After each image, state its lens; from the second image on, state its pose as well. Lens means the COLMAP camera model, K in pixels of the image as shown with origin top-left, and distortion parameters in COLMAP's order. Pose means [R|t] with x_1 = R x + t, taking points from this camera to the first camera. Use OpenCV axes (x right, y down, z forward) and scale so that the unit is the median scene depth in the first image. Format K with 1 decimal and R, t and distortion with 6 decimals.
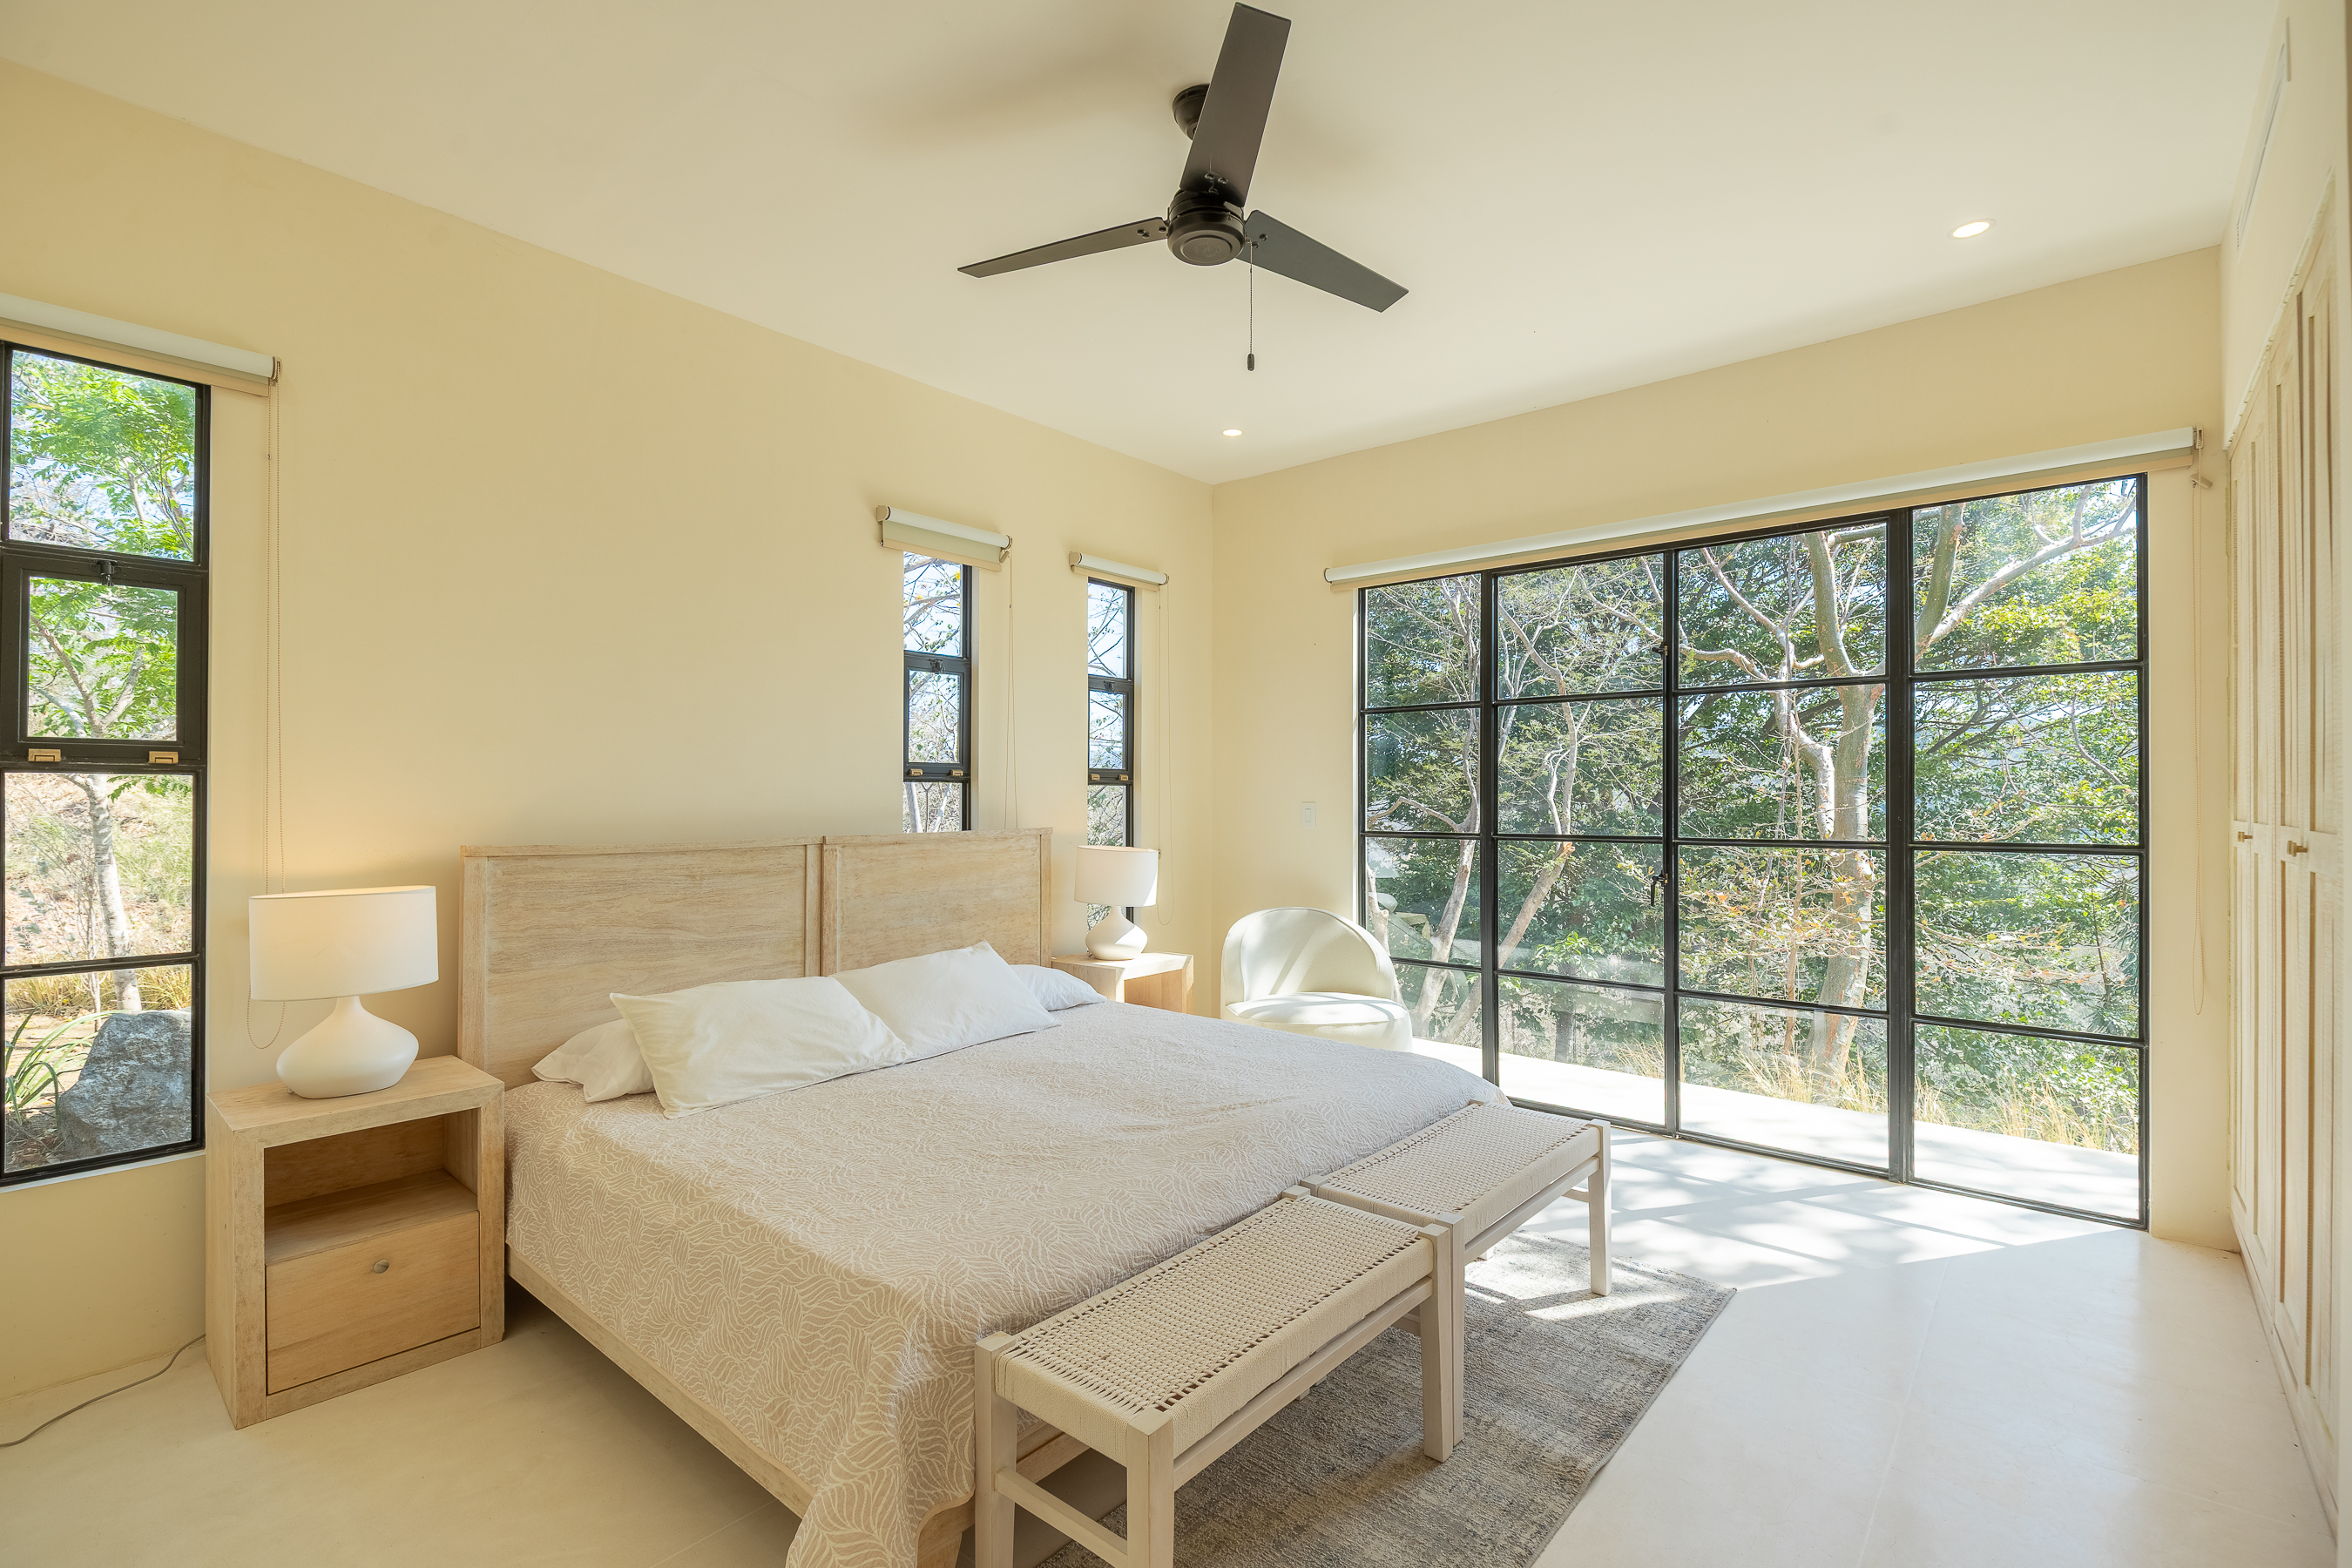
lens RADIAL K [[1045.7, 0, 1181.7], [0, 1045.7, 800.4], [0, 0, 1]] dist [0.035101, -0.012234]
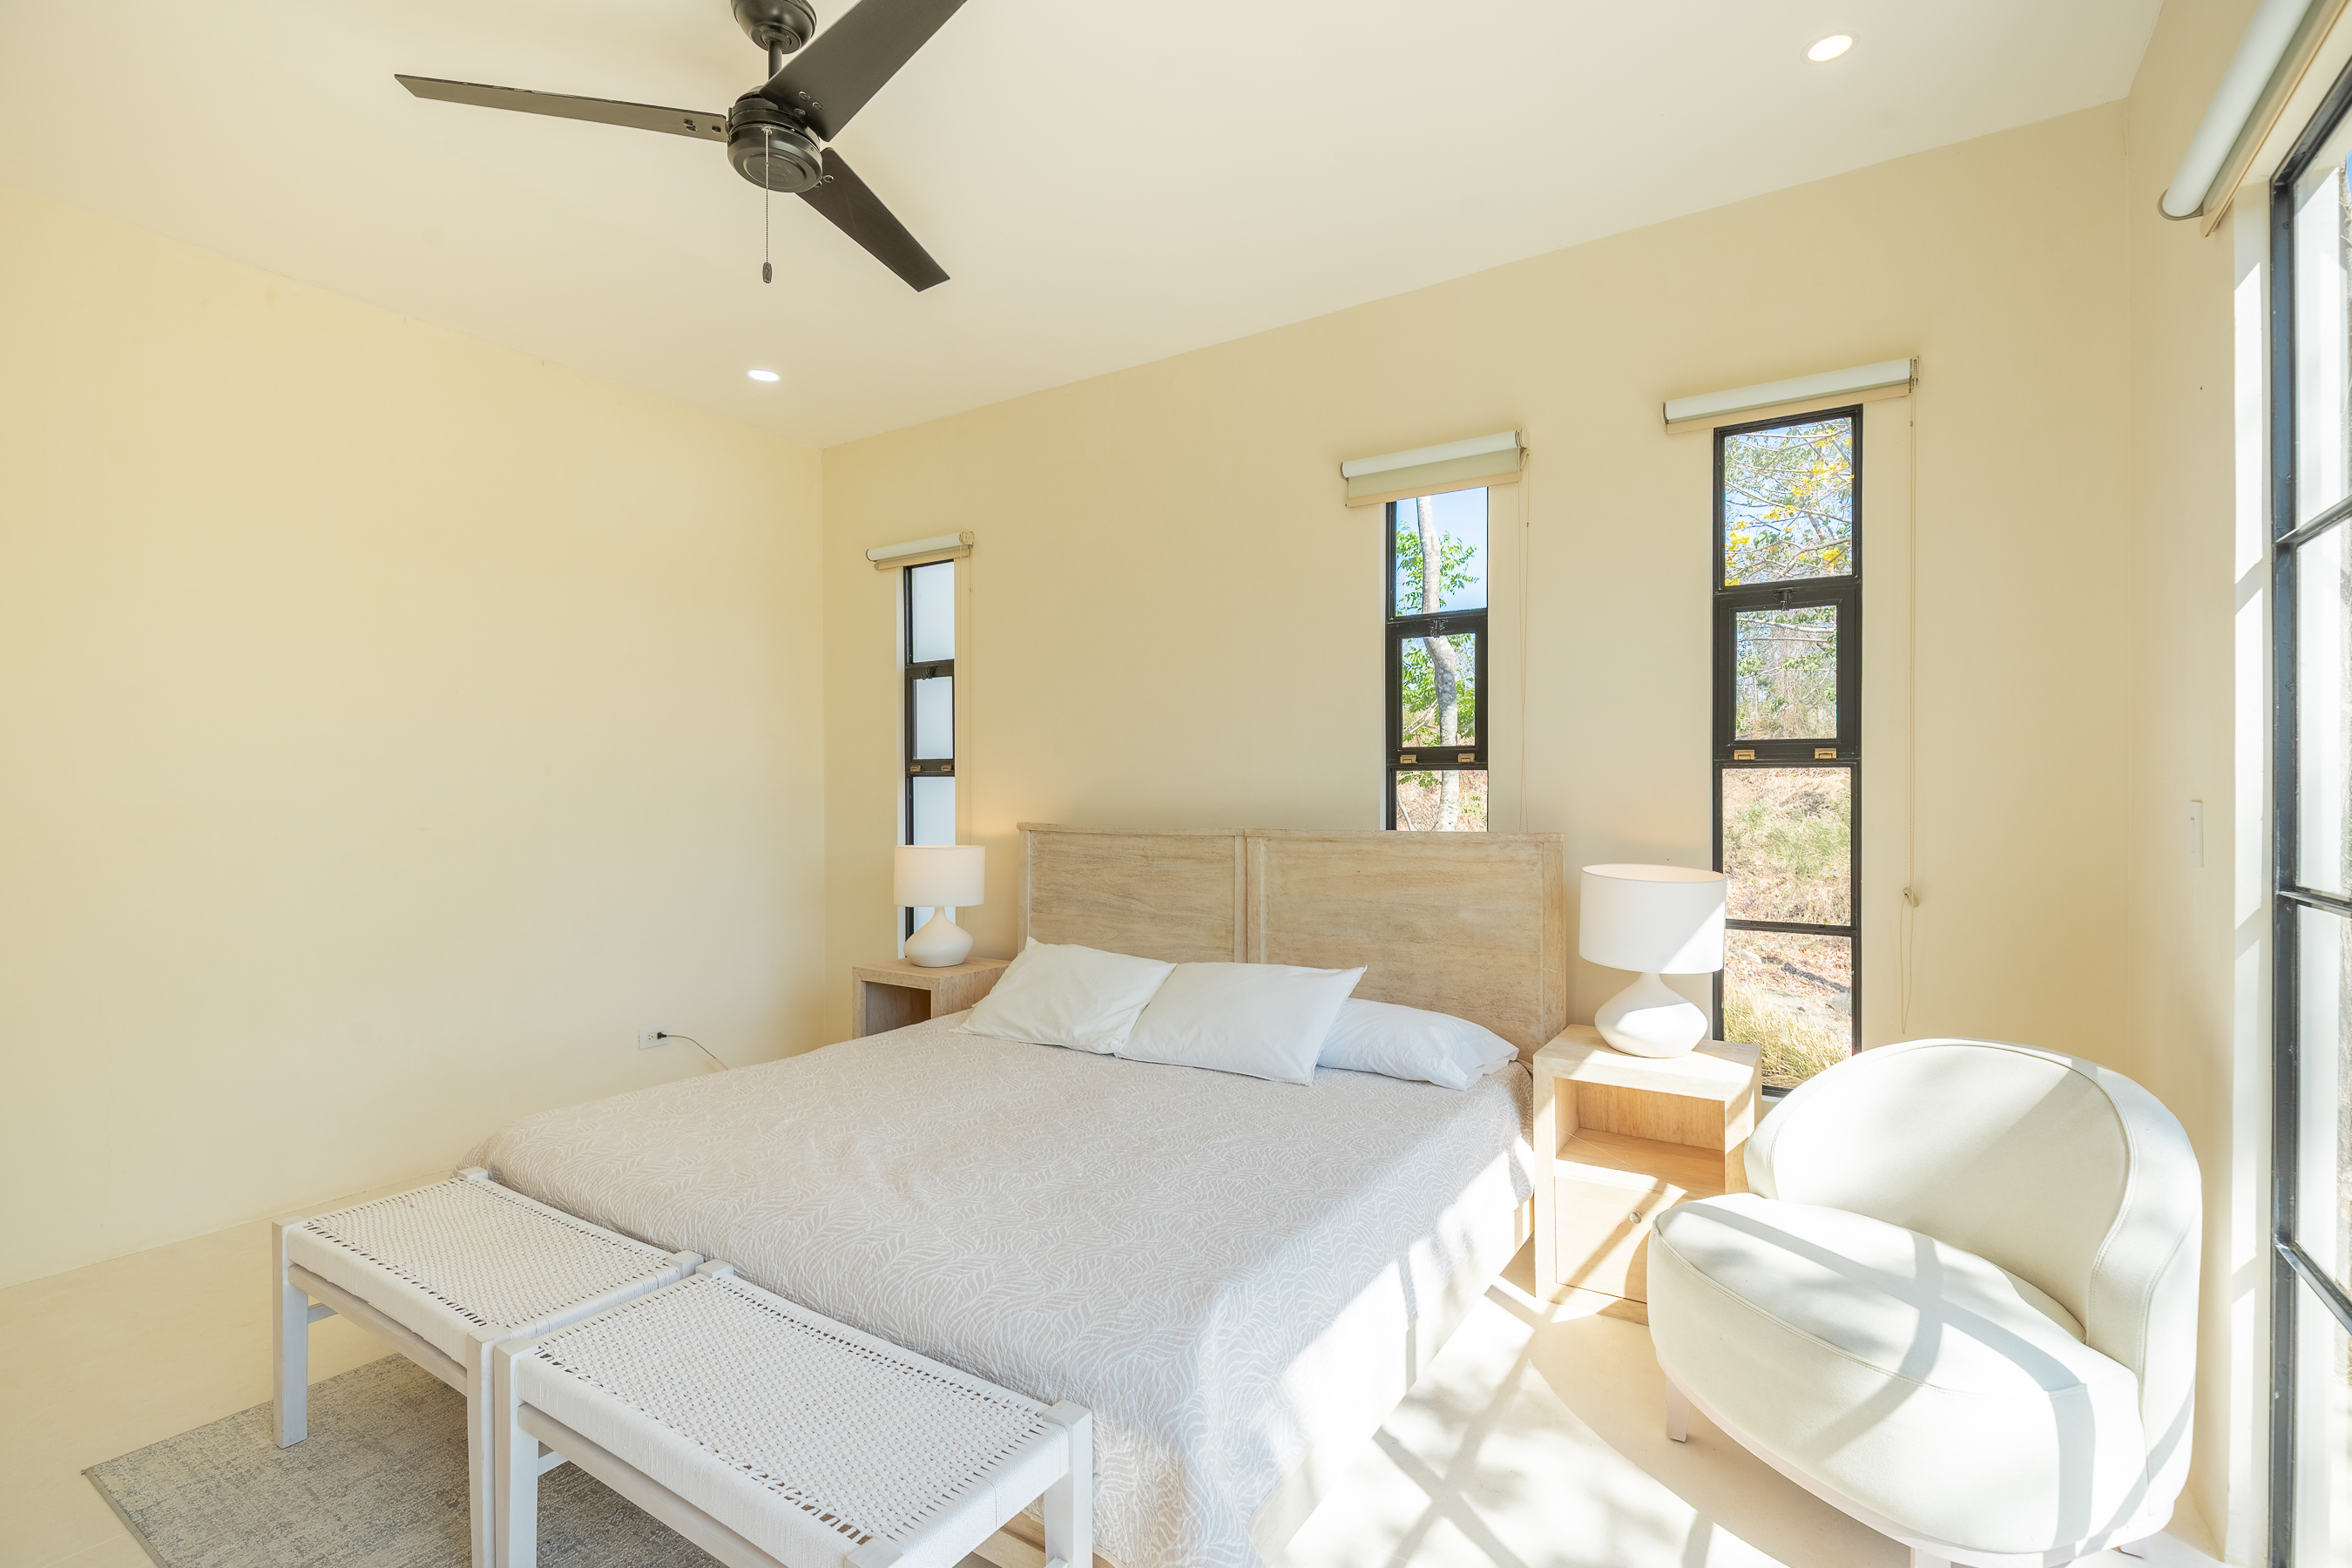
lens RADIAL K [[1045.7, 0, 1181.7], [0, 1045.7, 800.4], [0, 0, 1]] dist [0.035101, -0.012234]
pose [[0.147791, 0.011812, -0.988948, 0.662624], [-0.001280, 0.999930, 0.011752, -0.003989], [0.989018, -0.000471, 0.147796, 0.835818]]
